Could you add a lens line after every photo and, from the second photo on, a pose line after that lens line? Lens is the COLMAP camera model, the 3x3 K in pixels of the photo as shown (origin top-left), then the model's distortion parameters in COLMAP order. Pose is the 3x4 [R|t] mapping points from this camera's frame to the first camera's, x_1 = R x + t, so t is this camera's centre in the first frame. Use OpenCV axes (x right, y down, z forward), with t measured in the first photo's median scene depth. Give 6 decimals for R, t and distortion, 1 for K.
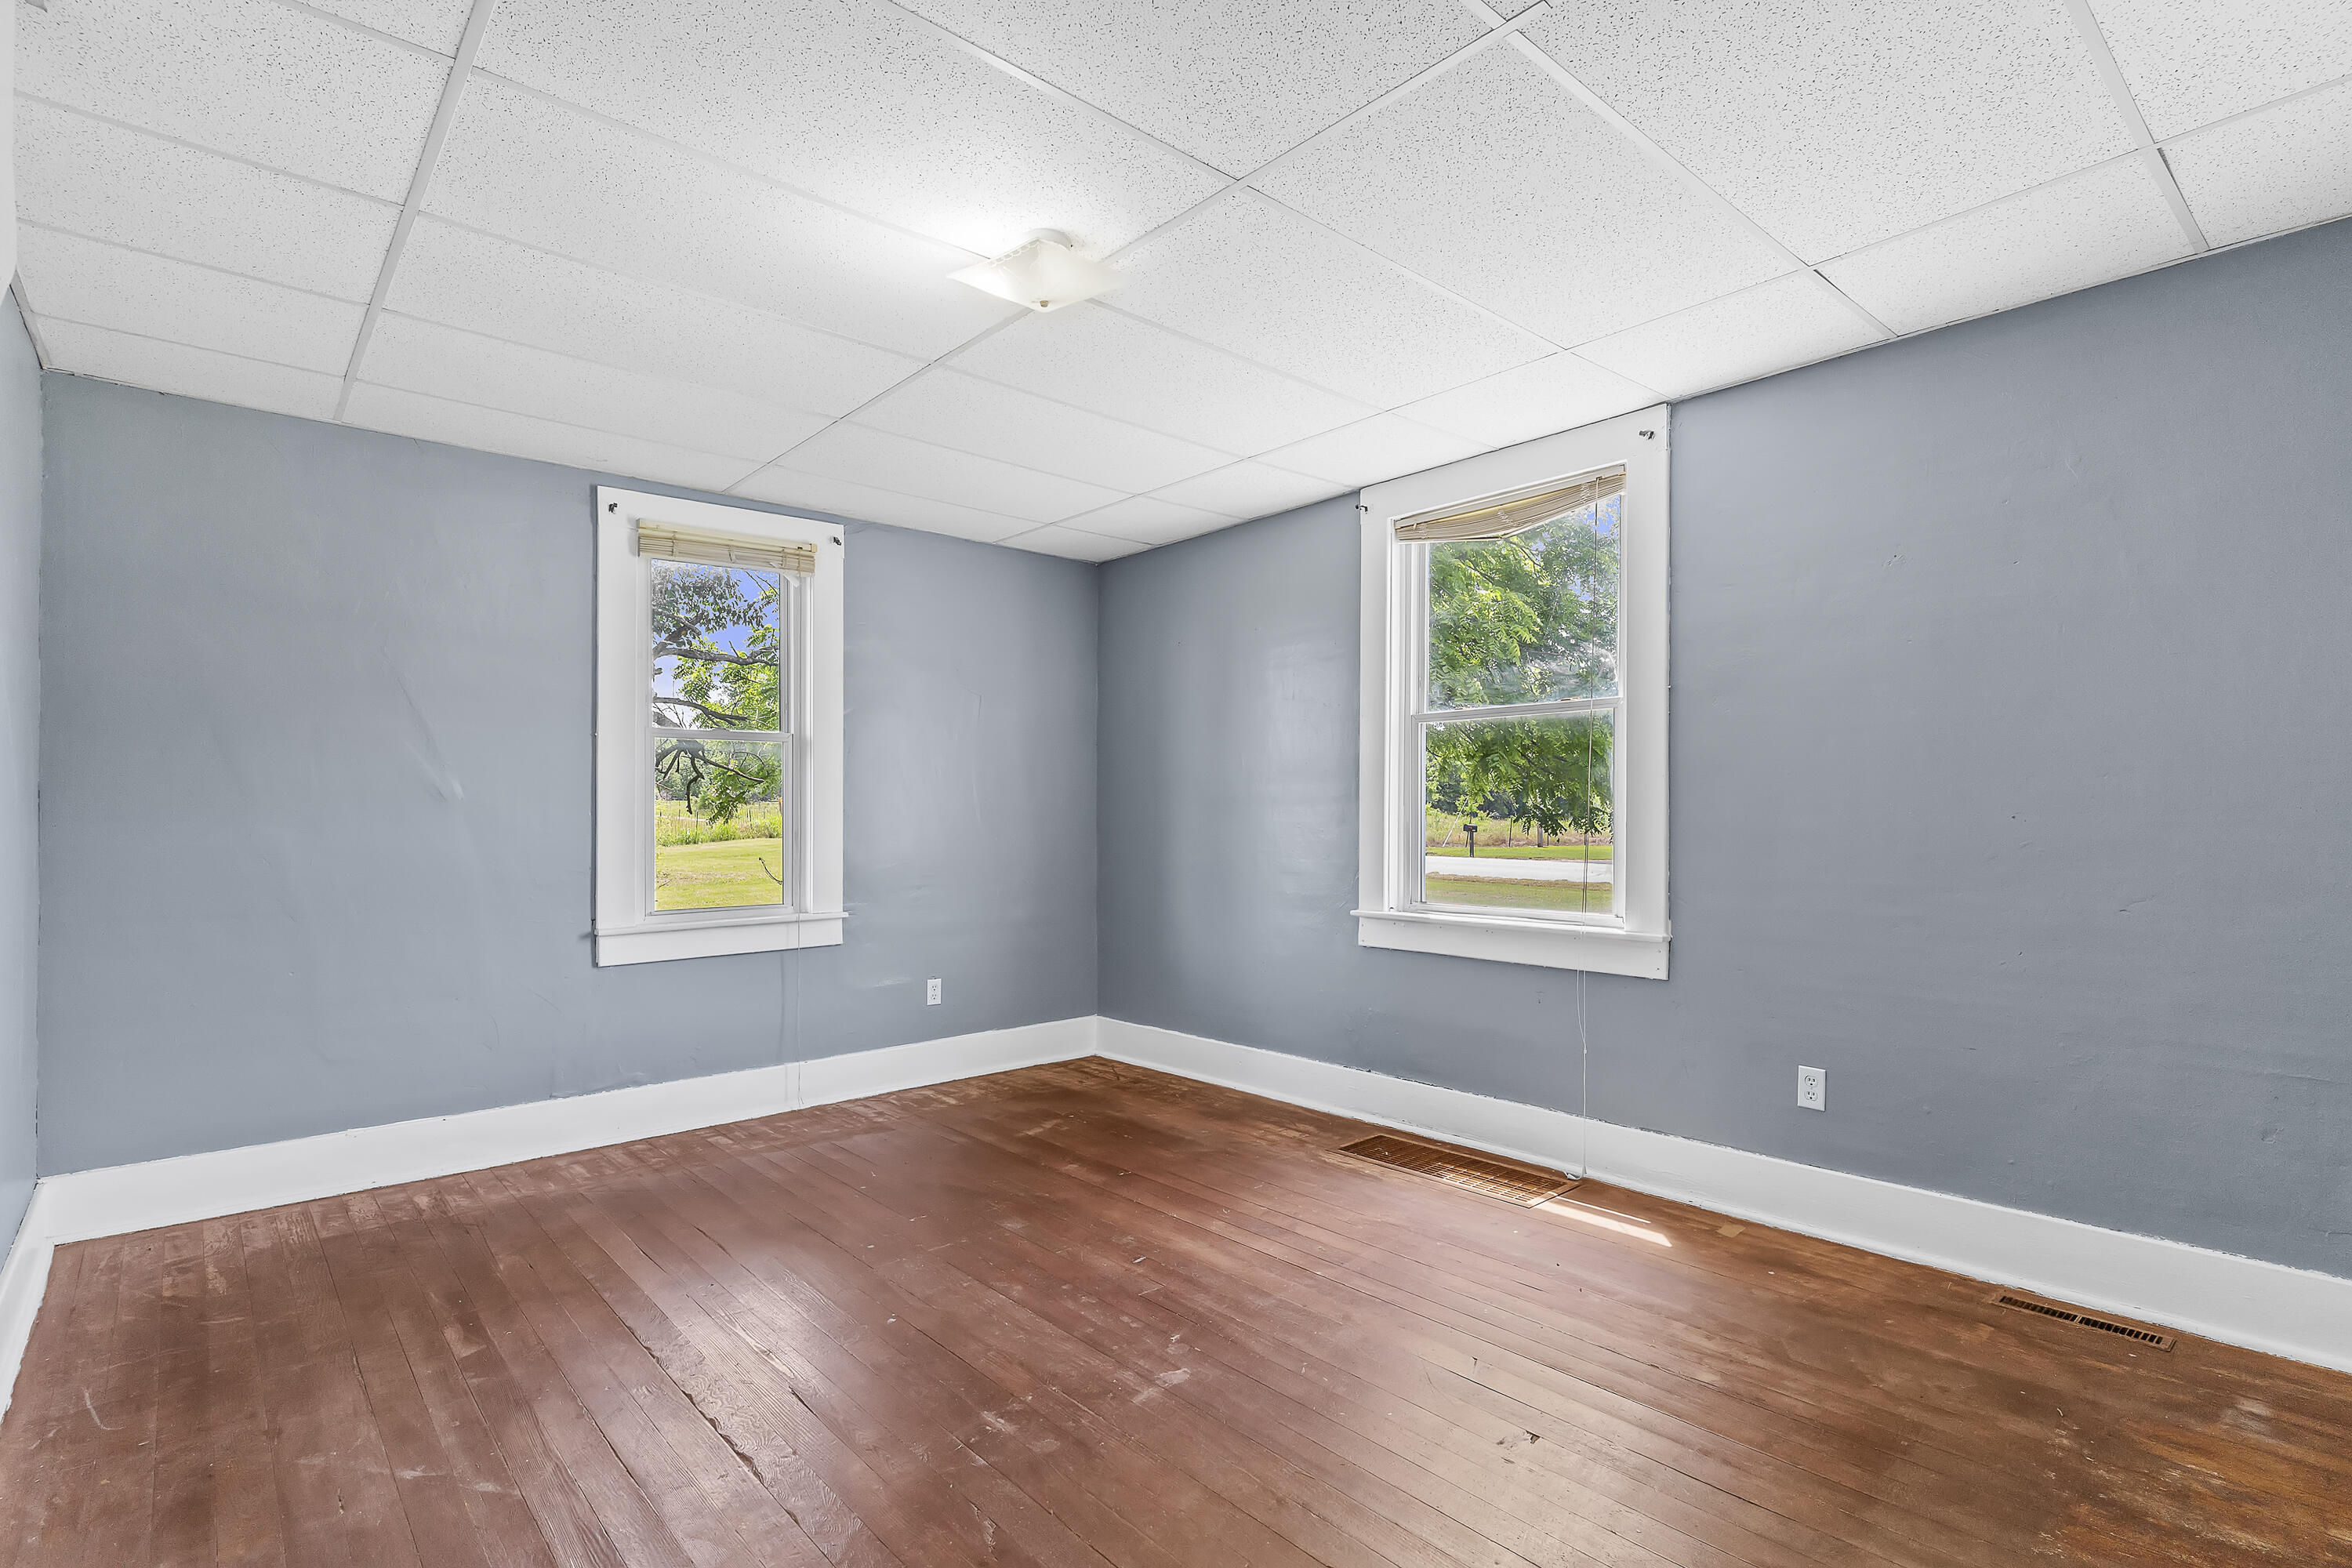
lens RADIAL K [[1151.9, 0, 1176.2], [0, 1151.9, 805.6], [0, 0, 1]] dist [0.004066, -0.000946]
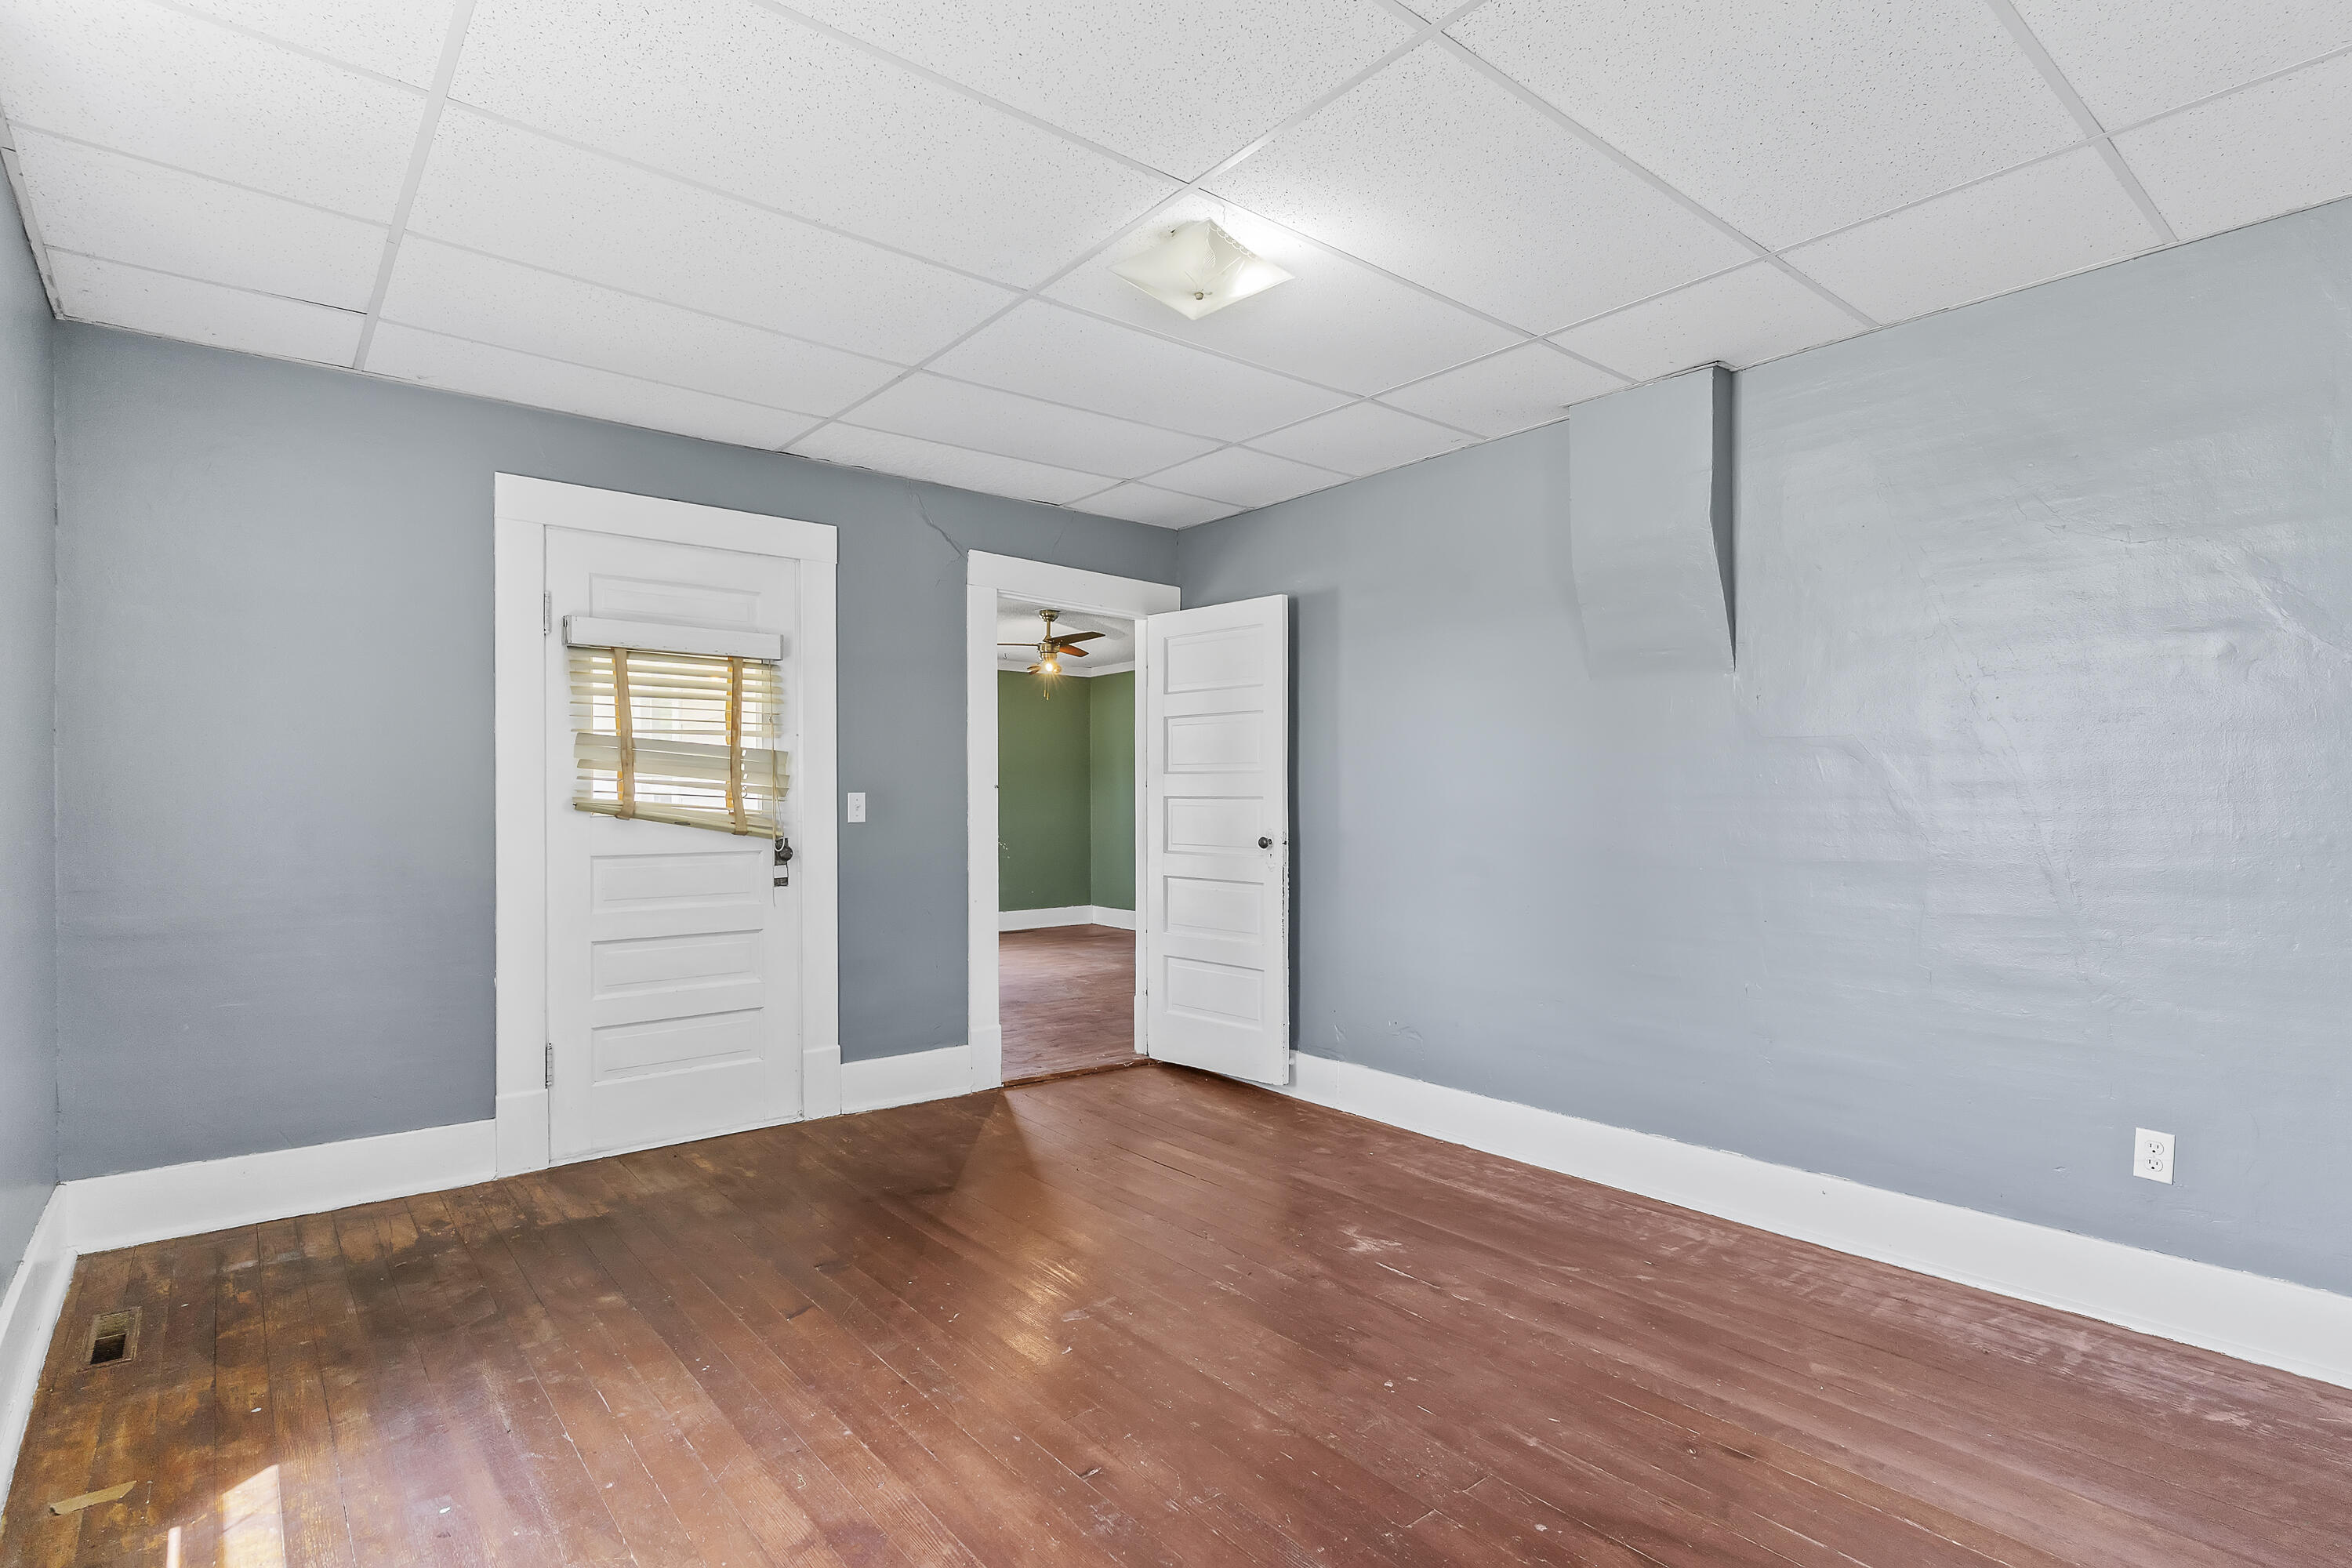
lens RADIAL K [[1151.9, 0, 1172.8], [0, 1151.9, 800.9], [0, 0, 1]] dist [0.004066, -0.000946]
pose [[-0.999803, 0.004472, 0.019354, -0.112721], [0.004174, 0.999872, -0.015429, 0.026384], [-0.019420, -0.015345, -0.999694, 2.026444]]
